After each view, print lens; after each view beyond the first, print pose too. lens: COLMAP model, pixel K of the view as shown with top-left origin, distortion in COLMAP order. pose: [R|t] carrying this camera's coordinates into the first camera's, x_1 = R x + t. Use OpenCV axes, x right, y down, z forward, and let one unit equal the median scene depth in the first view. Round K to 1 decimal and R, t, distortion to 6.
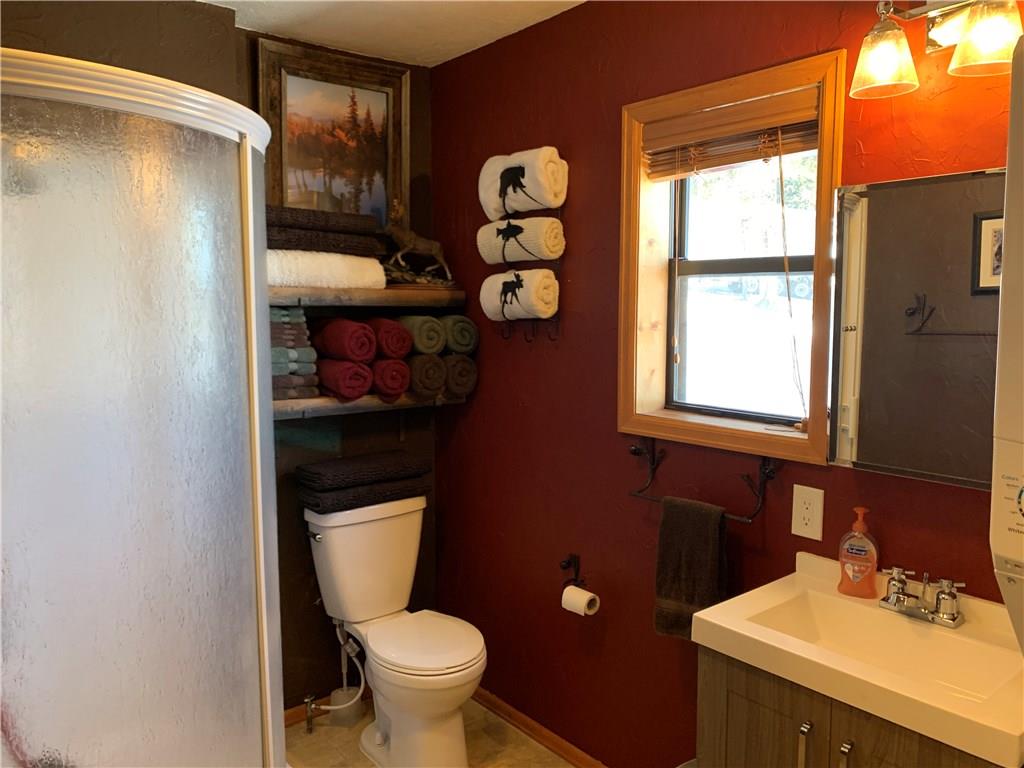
lens RADIAL K [[791.0, 0, 510.4], [0, 791.0, 384.4], [0, 0, 1]] dist [0.052502, -0.043579]
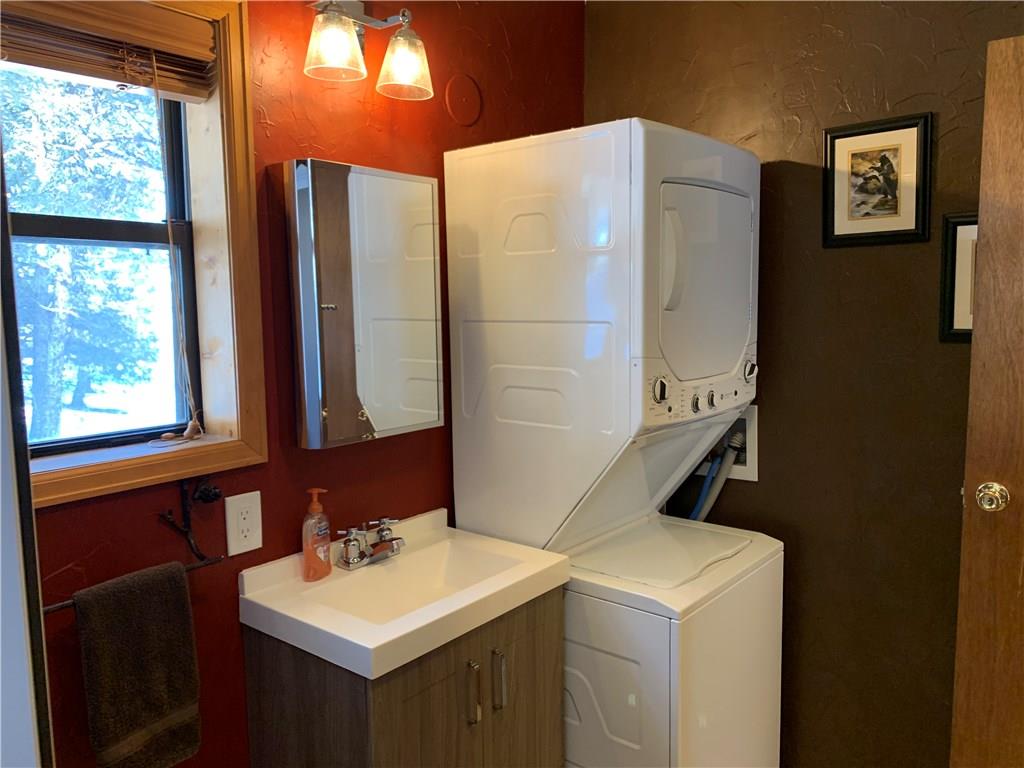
lens RADIAL K [[791.0, 0, 509.5], [0, 791.0, 377.4], [0, 0, 1]] dist [0.052502, -0.043579]
pose [[-0.174049, -0.107281, 0.978876, -0.511440], [0.120640, 0.984237, 0.129319, -0.073062], [-0.977319, 0.140600, -0.158363, 0.838755]]
